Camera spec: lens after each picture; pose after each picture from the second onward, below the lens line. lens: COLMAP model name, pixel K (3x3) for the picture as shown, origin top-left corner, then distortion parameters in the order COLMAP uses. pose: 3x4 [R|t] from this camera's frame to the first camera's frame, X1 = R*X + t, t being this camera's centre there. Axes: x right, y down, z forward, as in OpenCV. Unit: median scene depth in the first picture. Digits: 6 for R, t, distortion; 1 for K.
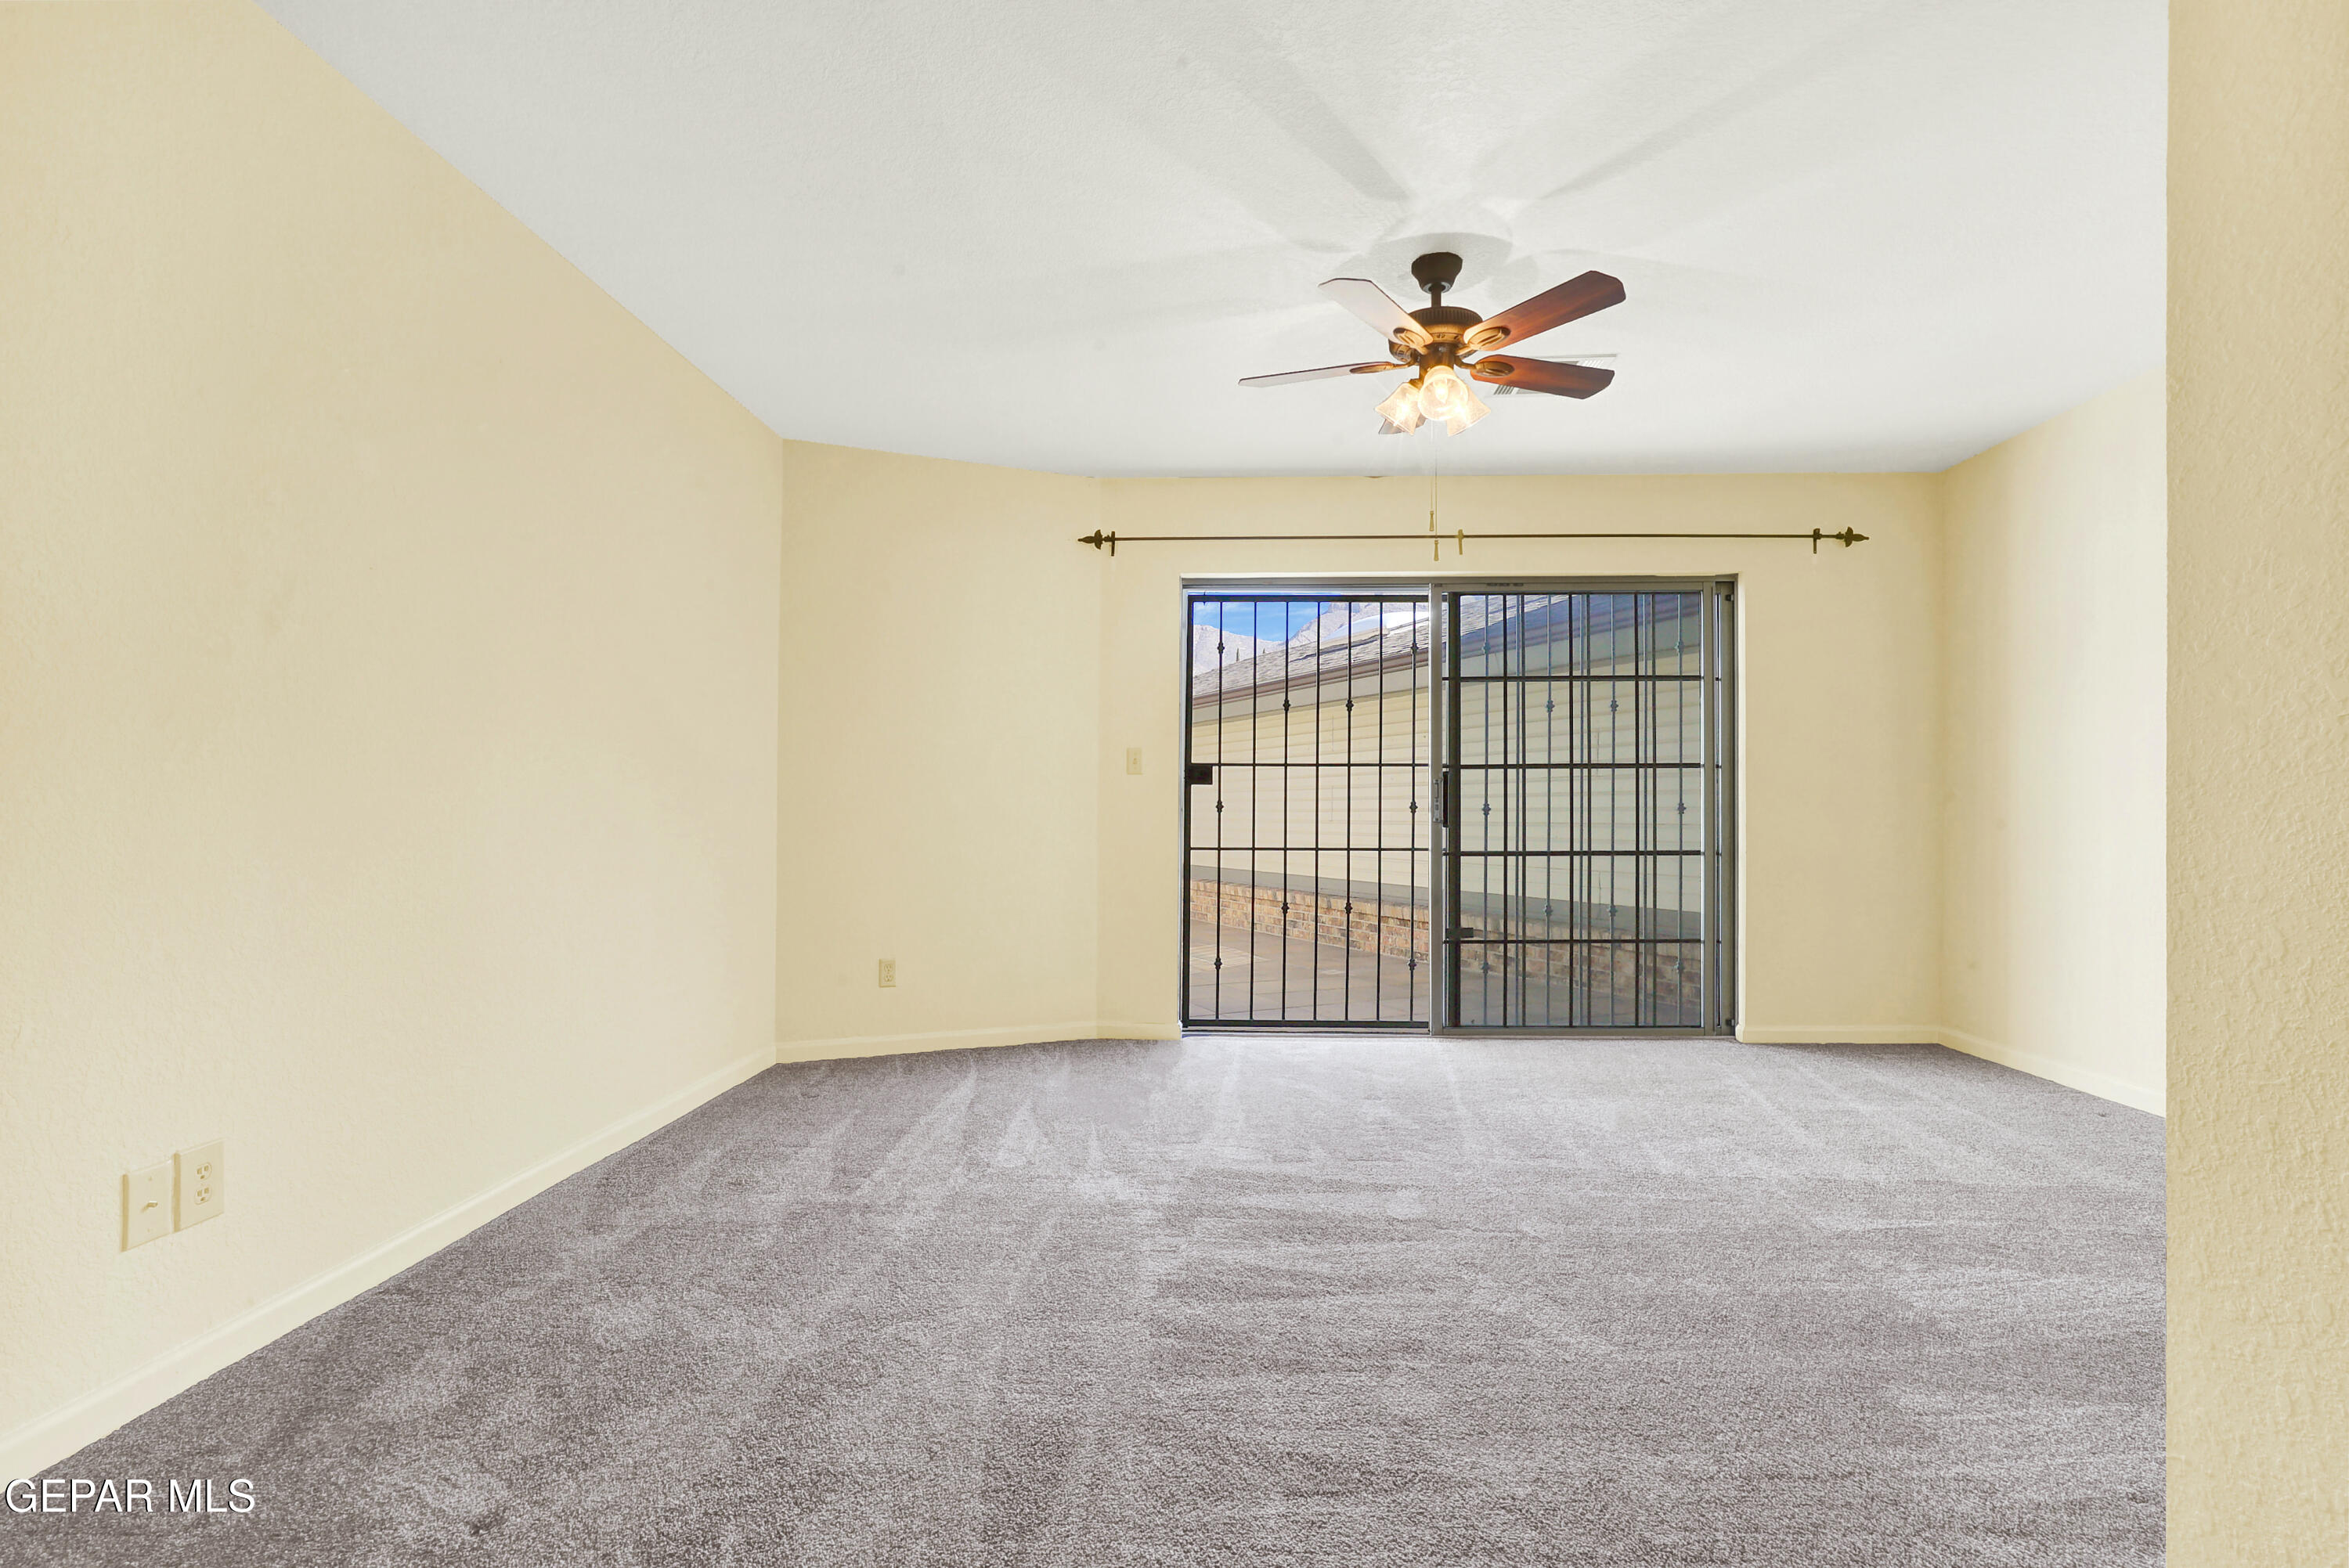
lens RADIAL K [[1119.6, 0, 1173.0], [0, 1119.6, 832.2], [0, 0, 1]] dist [-0.057704, 0.031501]
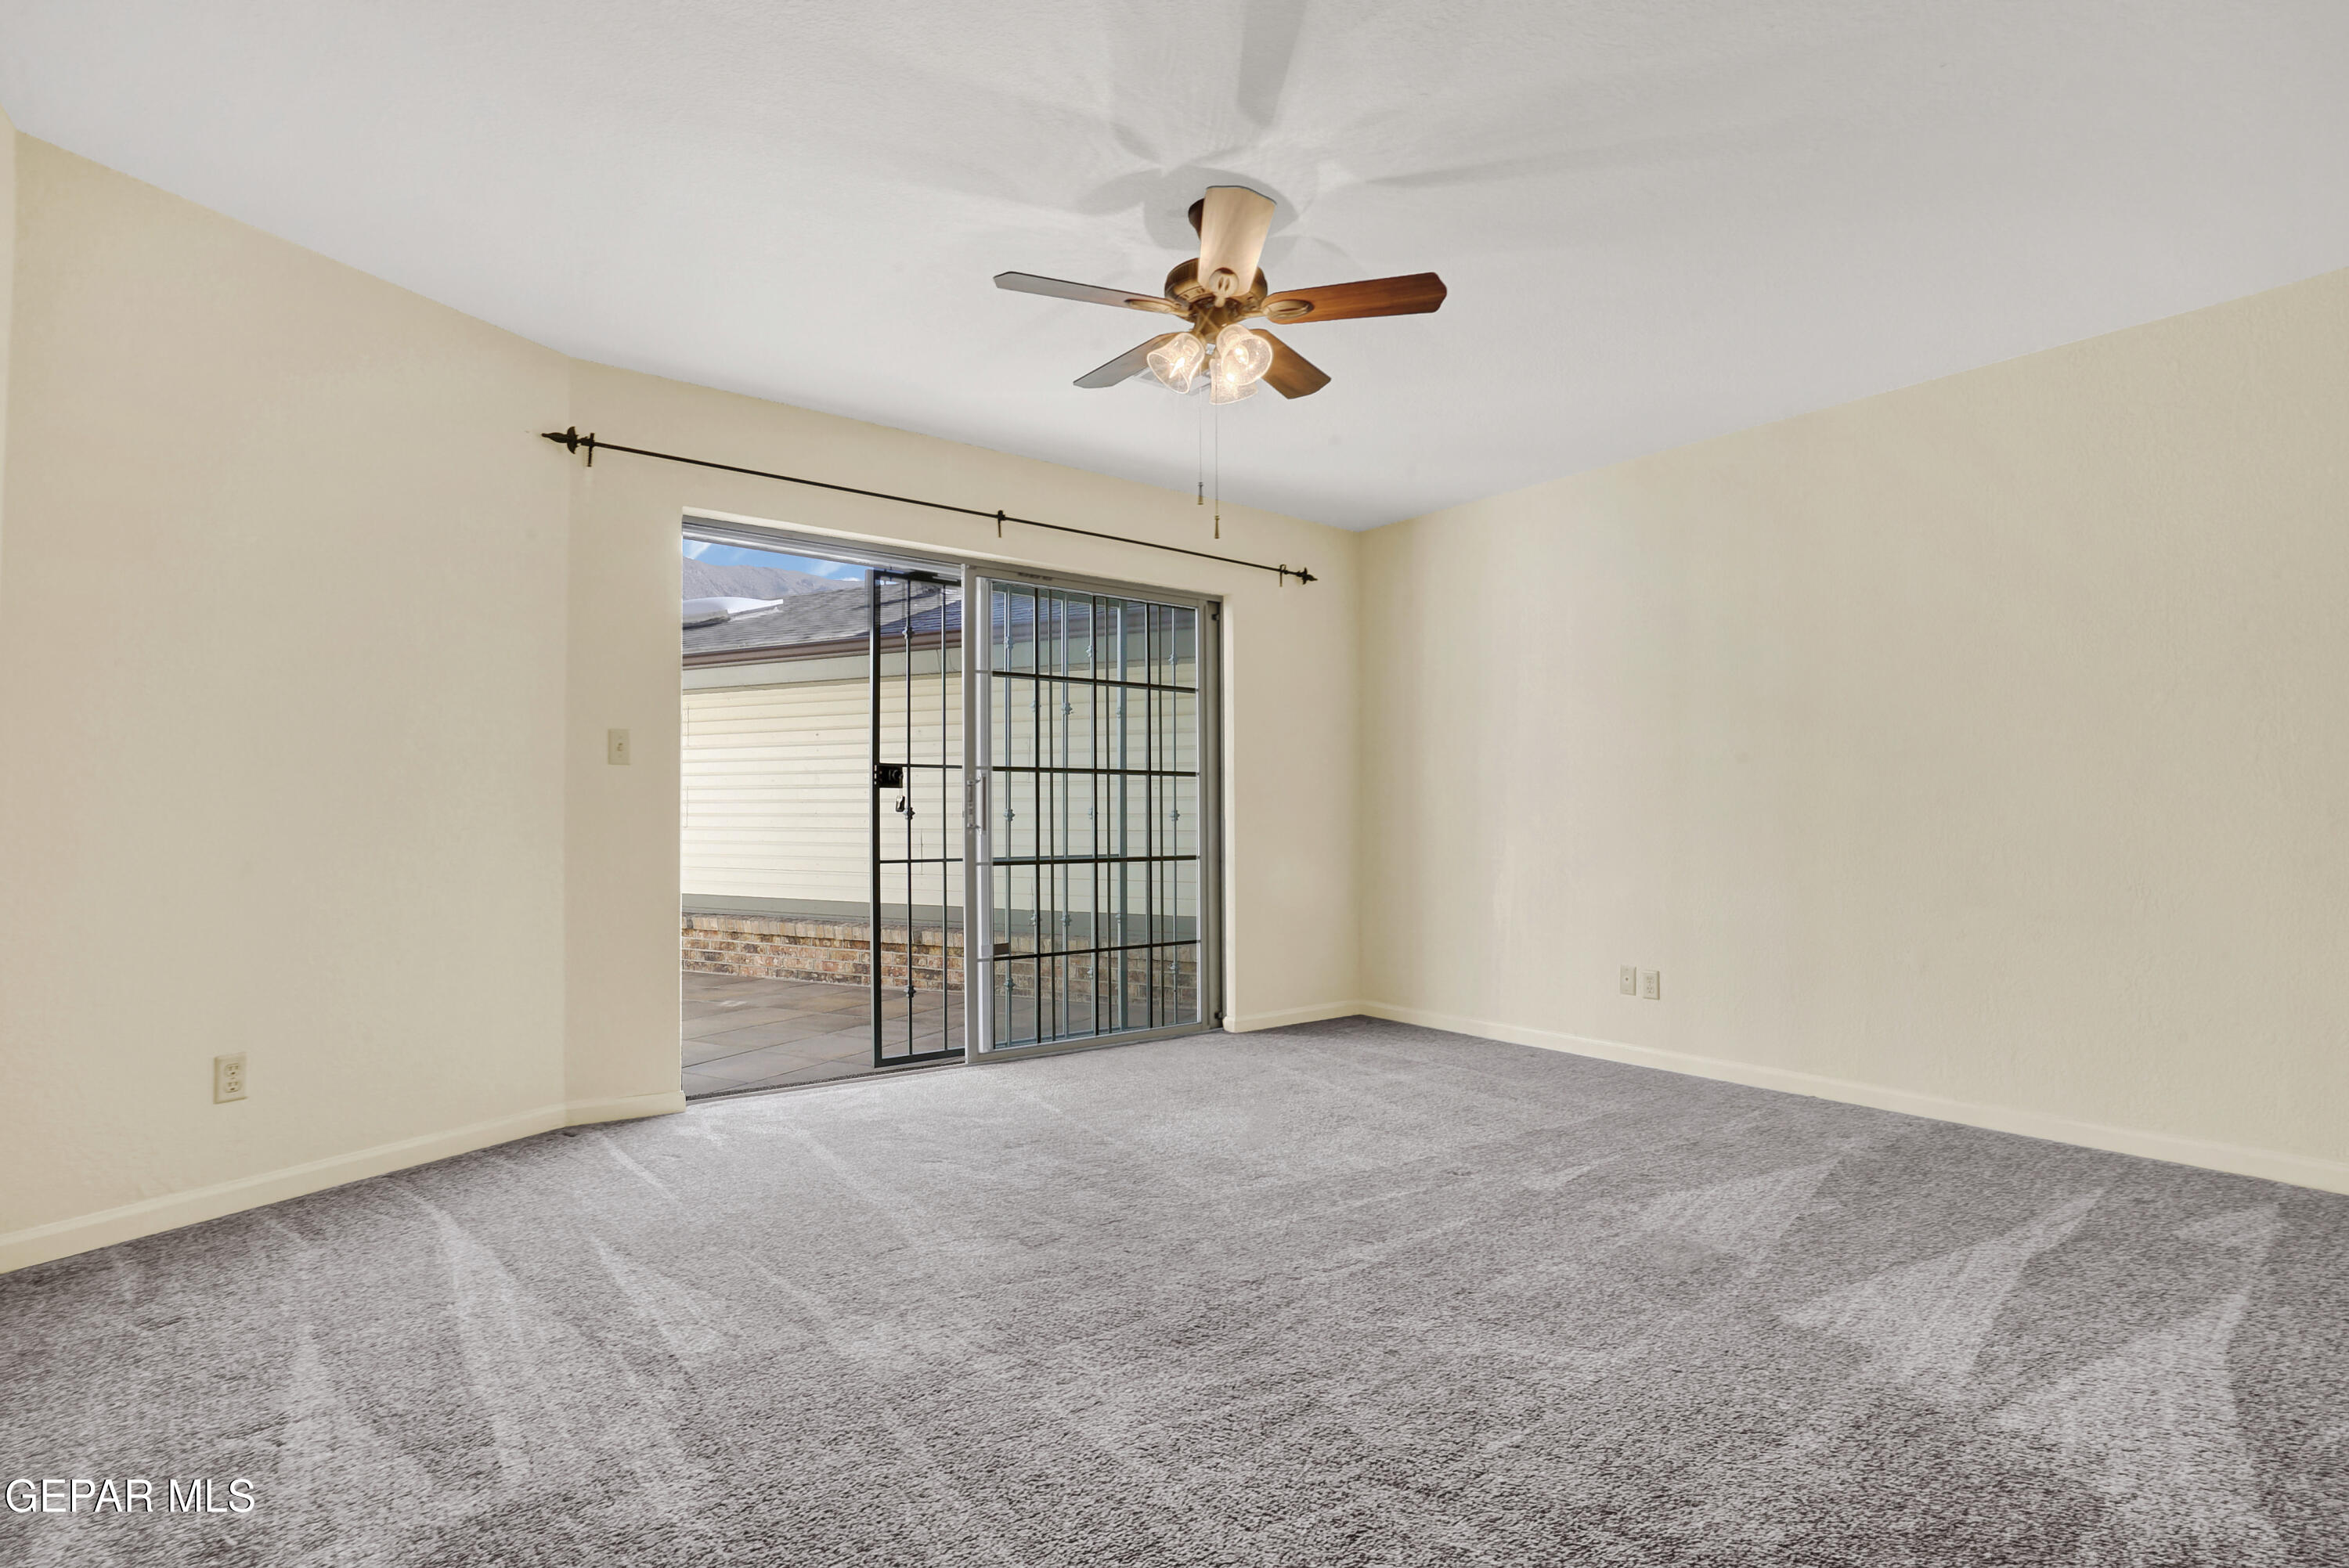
lens RADIAL K [[1119.6, 0, 1173.0], [0, 1119.6, 832.2], [0, 0, 1]] dist [-0.057704, 0.031501]
pose [[0.764121, -0.005055, 0.645053, -0.242772], [0.008638, 0.999960, -0.002396, -0.002869], [-0.645015, 0.007403, 0.764134, 0.217057]]
